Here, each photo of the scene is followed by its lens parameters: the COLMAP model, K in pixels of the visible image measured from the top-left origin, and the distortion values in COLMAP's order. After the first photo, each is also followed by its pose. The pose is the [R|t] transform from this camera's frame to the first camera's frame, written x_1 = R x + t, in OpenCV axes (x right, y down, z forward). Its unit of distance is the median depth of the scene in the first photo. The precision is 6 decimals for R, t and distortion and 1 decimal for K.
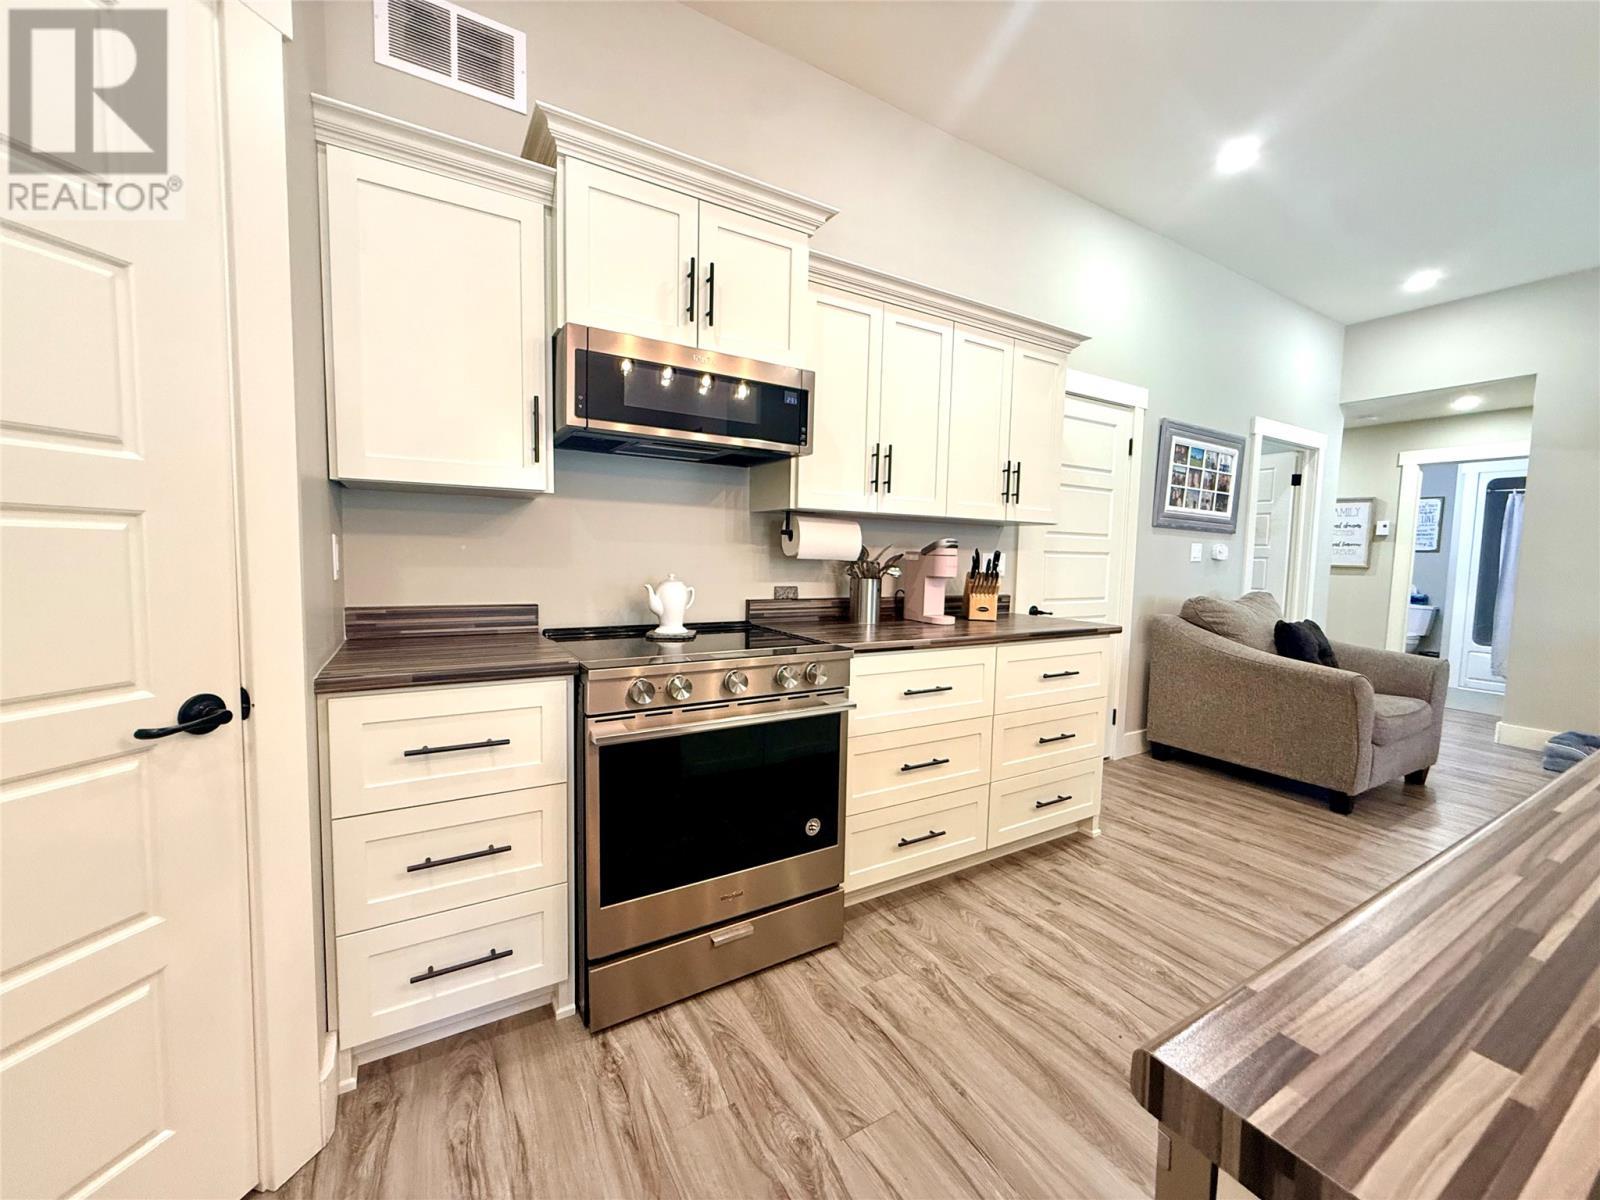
lens RADIAL K [[640.5, 0, 800.0], [0, 640.5, 600.0], [0, 0, 1]] dist [0.002161, 0.001044]
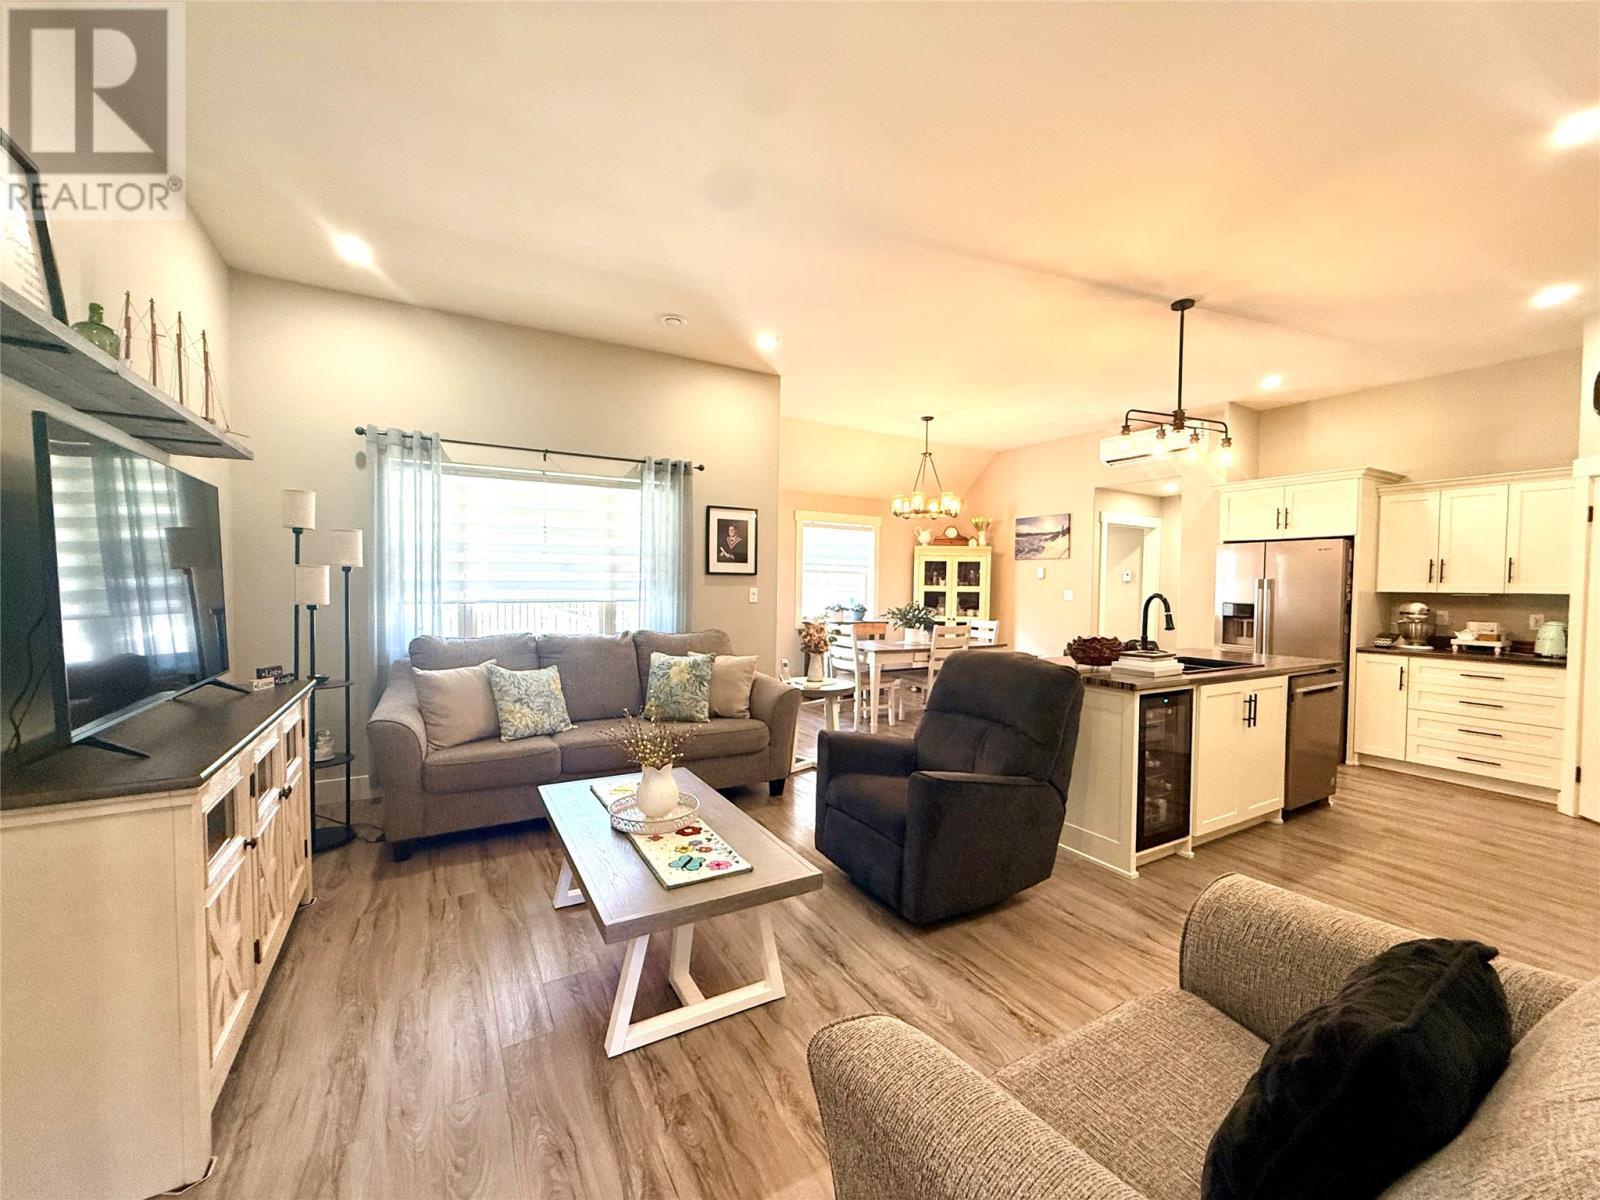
lens RADIAL K [[640.5, 0, 800.0], [0, 640.5, 600.0], [0, 0, 1]] dist [0.002161, 0.001044]
pose [[-0.999208, -0.038449, 0.010283, 2.213504], [-0.037181, 0.993934, 0.103502, -0.258828], [-0.014200, 0.103038, -0.994576, 2.712968]]
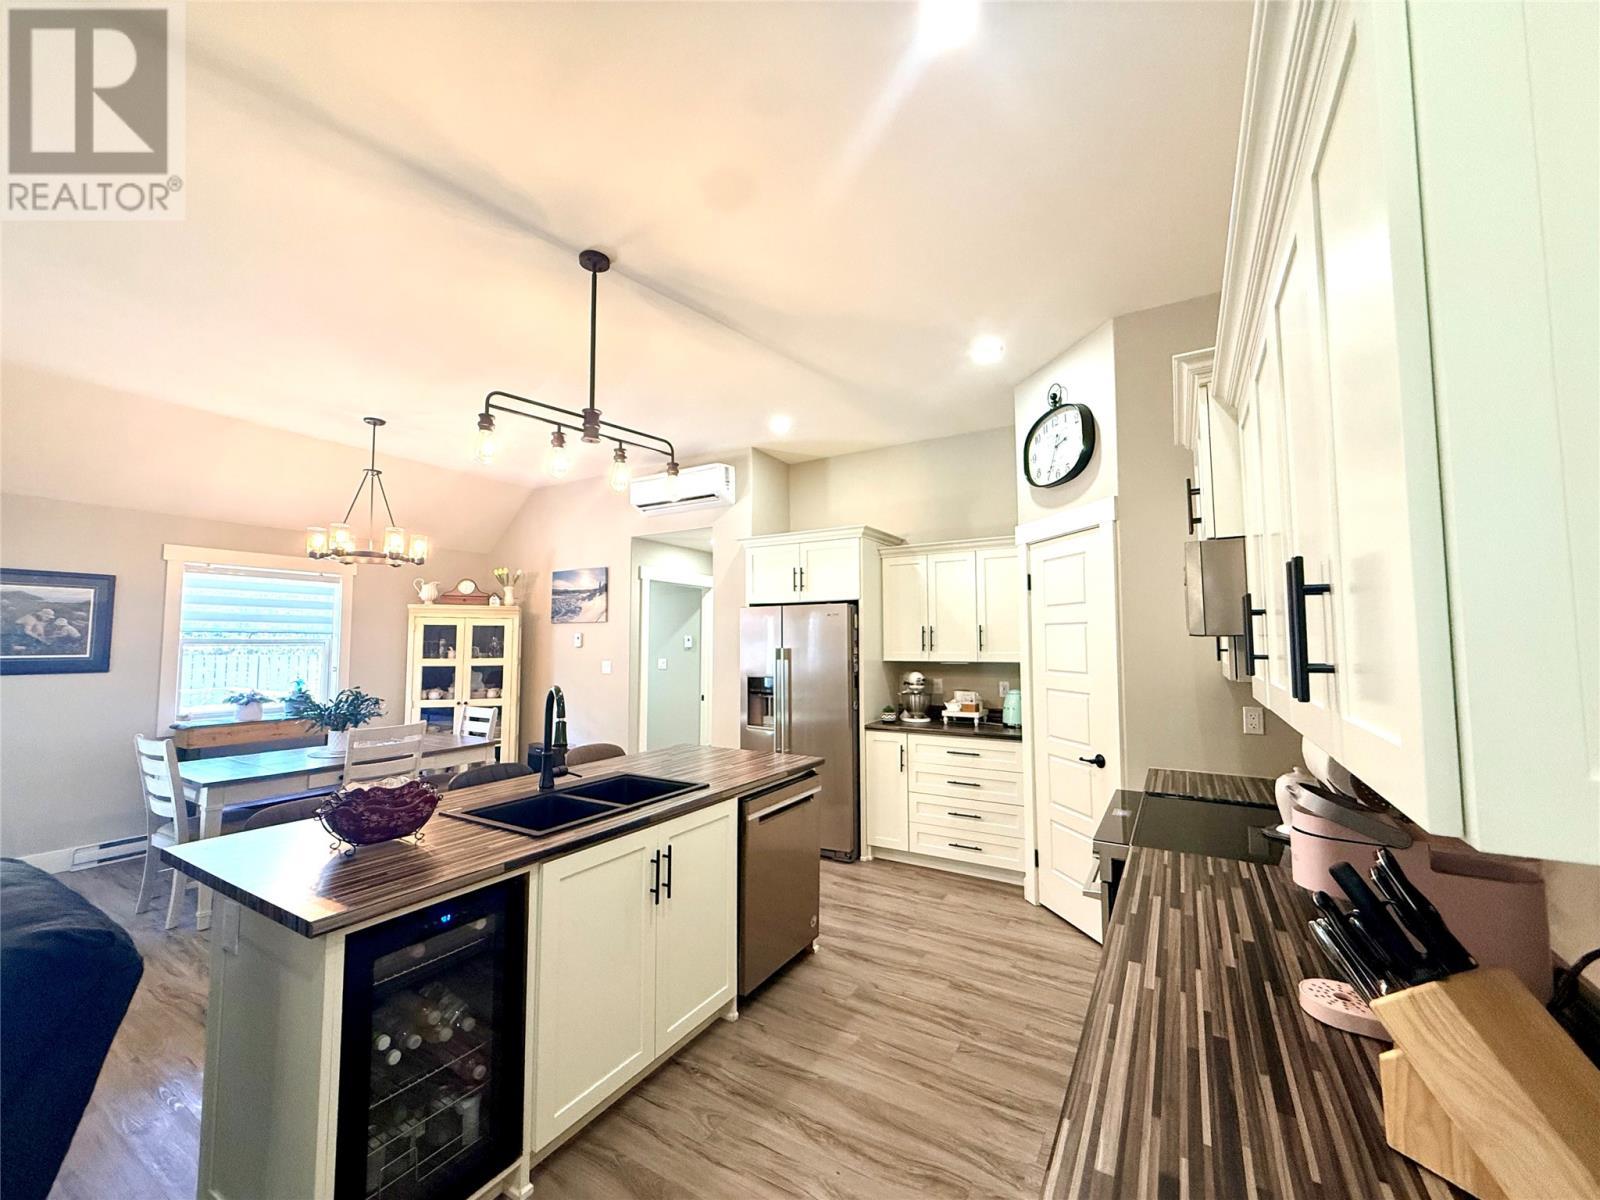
lens RADIAL K [[640.5, 0, 800.0], [0, 640.5, 600.0], [0, 0, 1]] dist [0.002161, 0.001044]
pose [[-0.882929, -0.053185, -0.466485, 1.128518], [-0.055044, 0.998437, -0.009651, -0.304804], [0.466269, 0.017156, -0.884476, 1.925846]]
